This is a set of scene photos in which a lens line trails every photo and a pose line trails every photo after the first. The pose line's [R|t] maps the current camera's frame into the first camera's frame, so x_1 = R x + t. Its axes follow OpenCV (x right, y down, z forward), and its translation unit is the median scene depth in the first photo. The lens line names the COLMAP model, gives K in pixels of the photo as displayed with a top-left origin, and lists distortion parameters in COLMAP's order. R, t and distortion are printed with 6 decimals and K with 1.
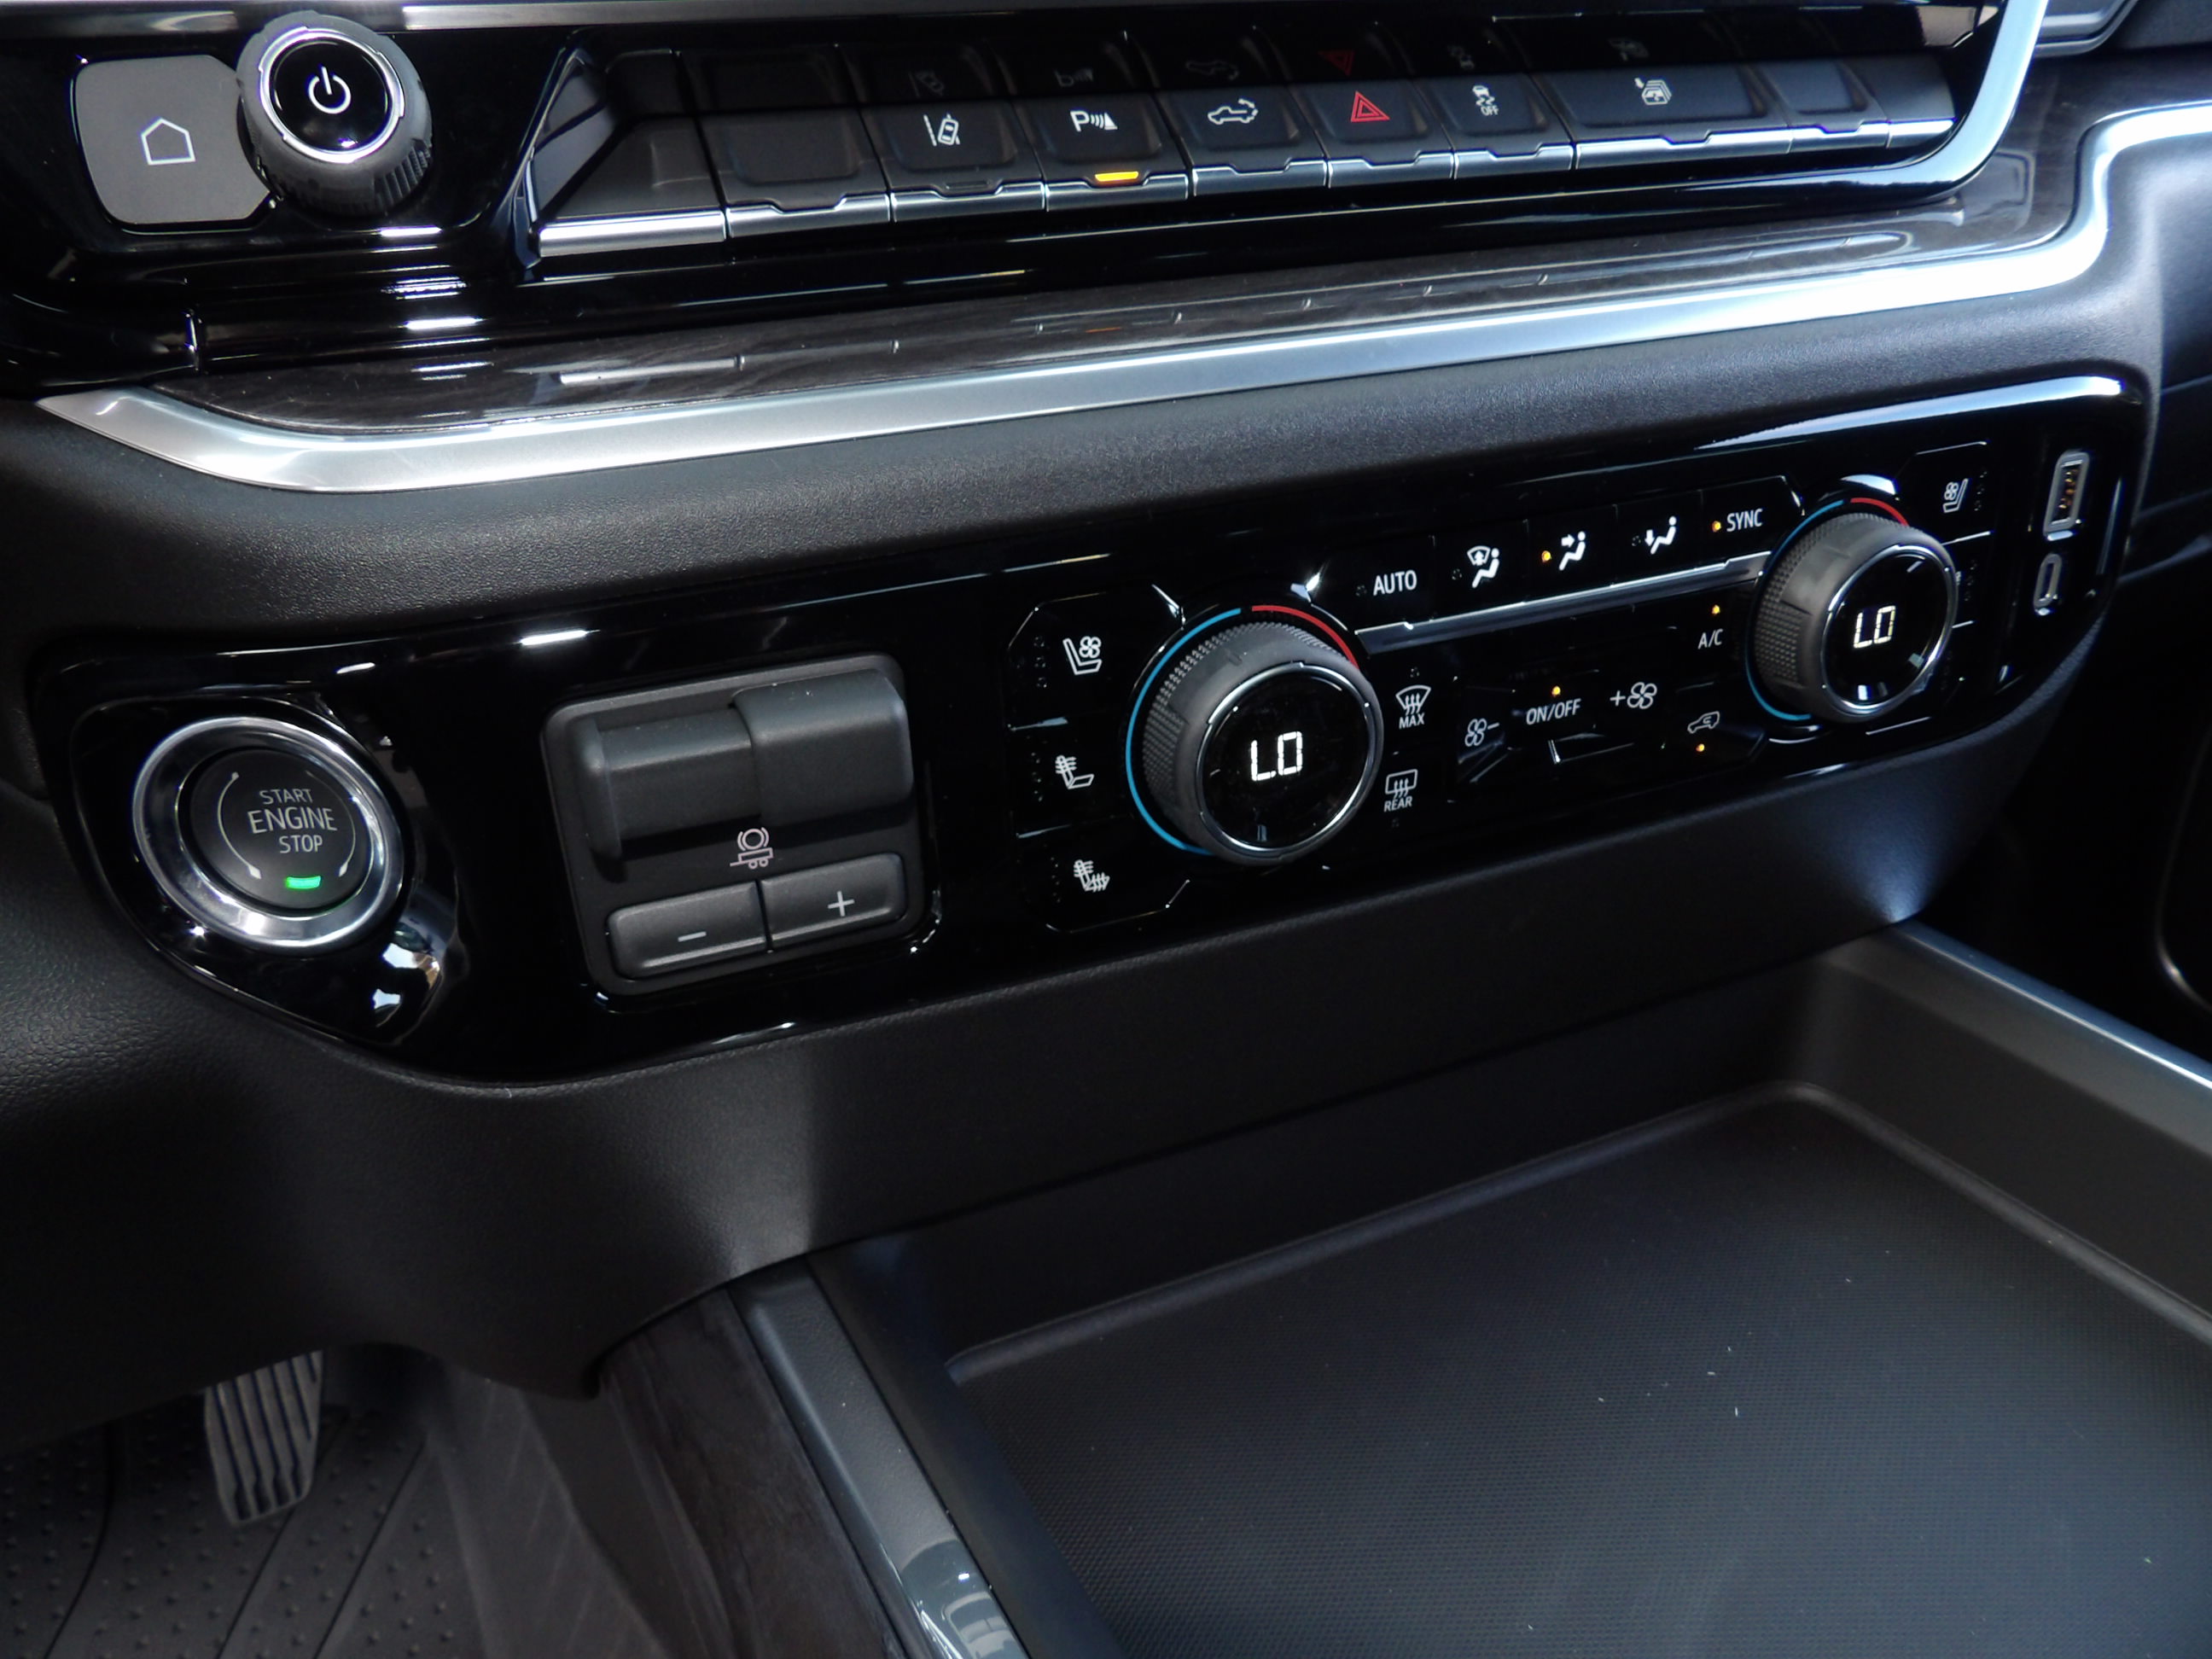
lens RADIAL K [[1589.5, 0, 1103.3], [0, 1589.5, 787.3], [0, 0, 1]] dist [-0.046319, 0.060968]
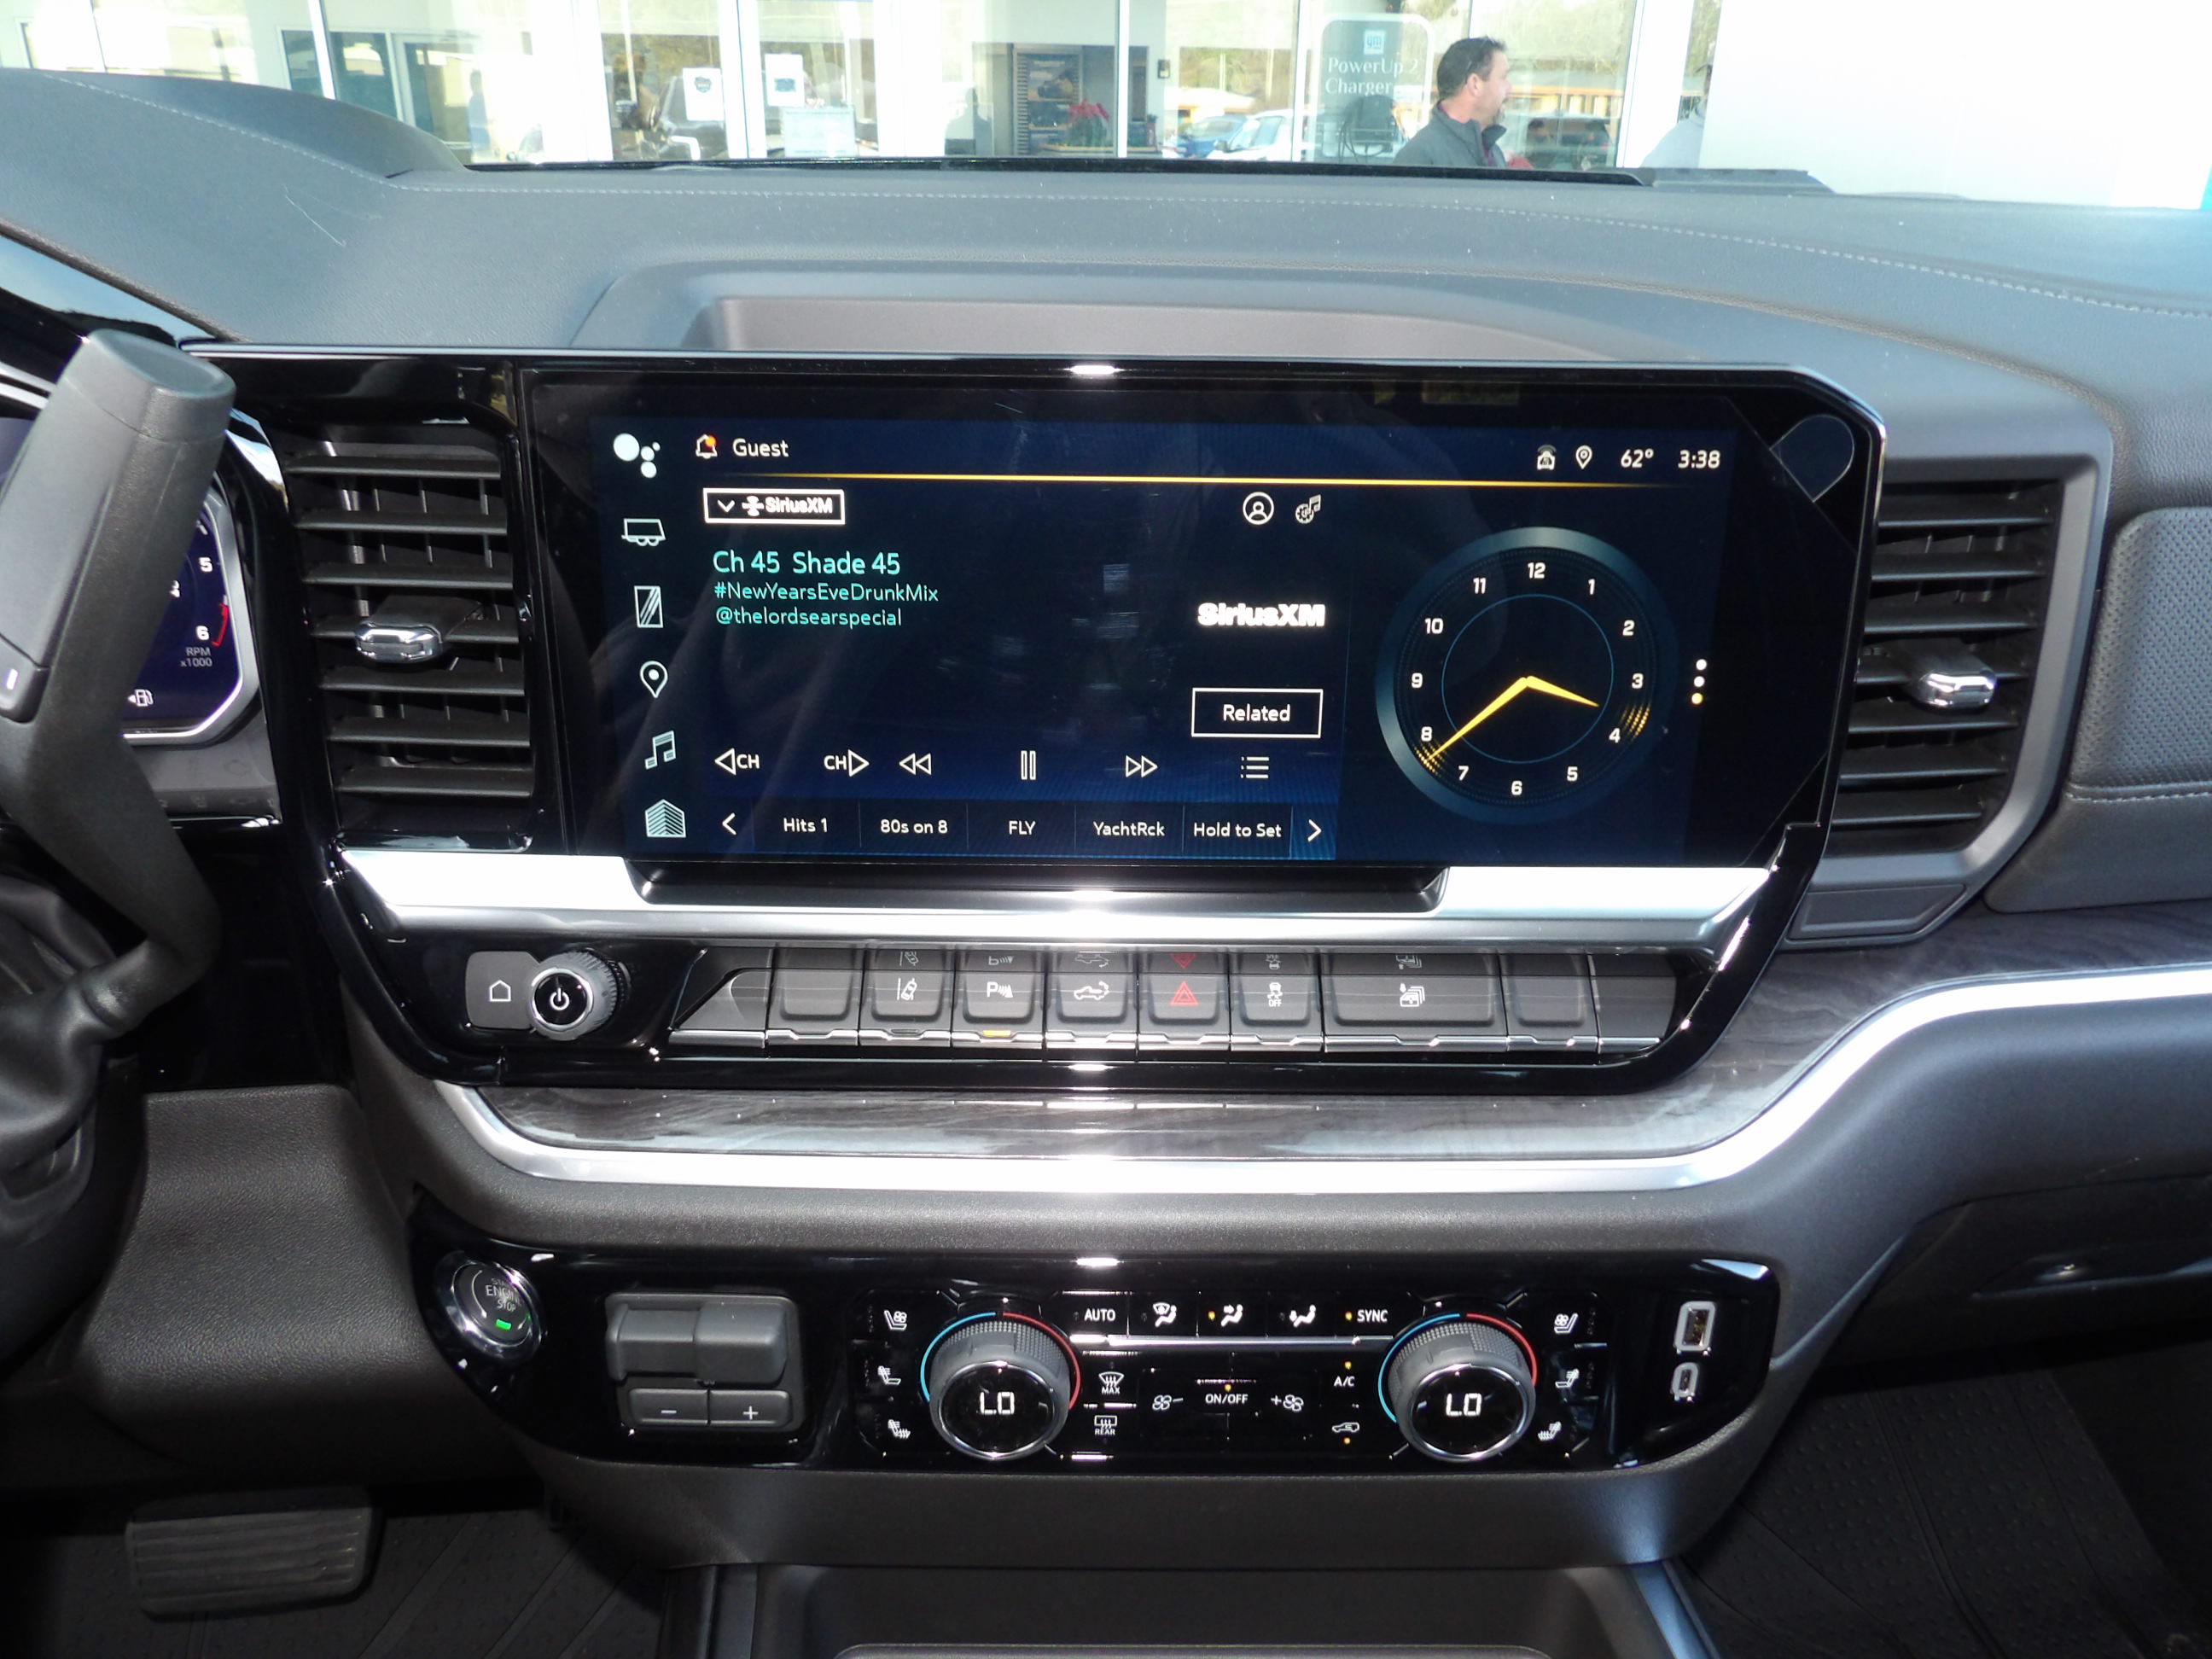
lens RADIAL K [[1603.3, 0, 1110.2], [0, 1603.3, 795.1], [0, 0, 1]] dist [-0.025631, 0.011662]
pose [[0.923869, 0.193485, -0.330196, 0.617382], [-0.207741, 0.978150, -0.008081, -0.625040], [0.321417, 0.076061, 0.943878, -0.583864]]
